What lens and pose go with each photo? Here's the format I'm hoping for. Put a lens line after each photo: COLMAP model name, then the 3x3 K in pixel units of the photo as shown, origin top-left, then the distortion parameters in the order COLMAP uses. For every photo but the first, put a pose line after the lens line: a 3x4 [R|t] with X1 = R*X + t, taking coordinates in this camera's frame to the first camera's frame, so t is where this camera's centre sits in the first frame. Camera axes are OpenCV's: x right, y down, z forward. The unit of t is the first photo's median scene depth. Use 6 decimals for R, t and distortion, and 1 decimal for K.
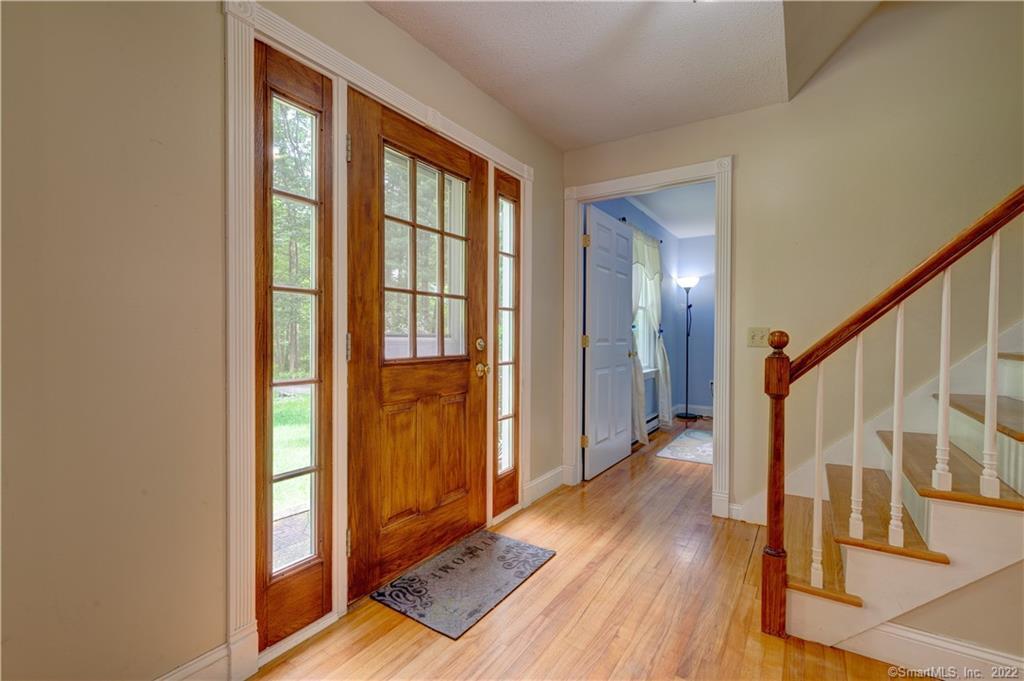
lens RADIAL K [[466.0, 0, 520.6], [0, 466.0, 341.2], [0, 0, 1]] dist [0.004579, 0.000065]
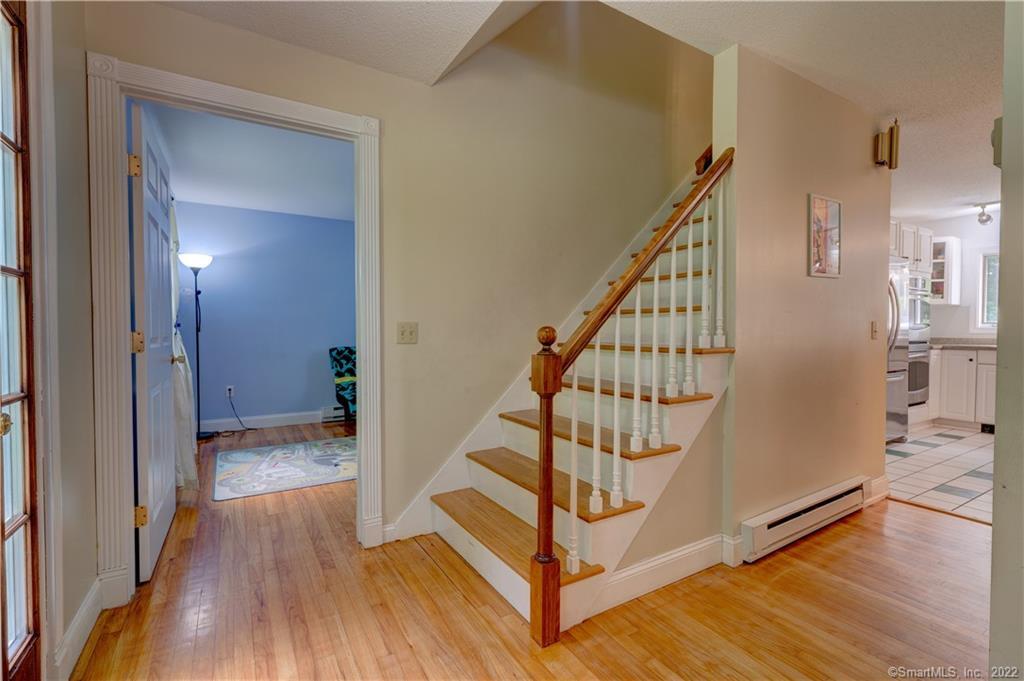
lens RADIAL K [[466.0, 0, 517.4], [0, 466.0, 341.4], [0, 0, 1]] dist [0.004579, 0.000065]
pose [[0.436249, -0.023538, 0.899518, -0.303889], [0.012617, 0.999720, 0.020042, -0.010548], [-0.899738, 0.002606, 0.436423, 0.582742]]
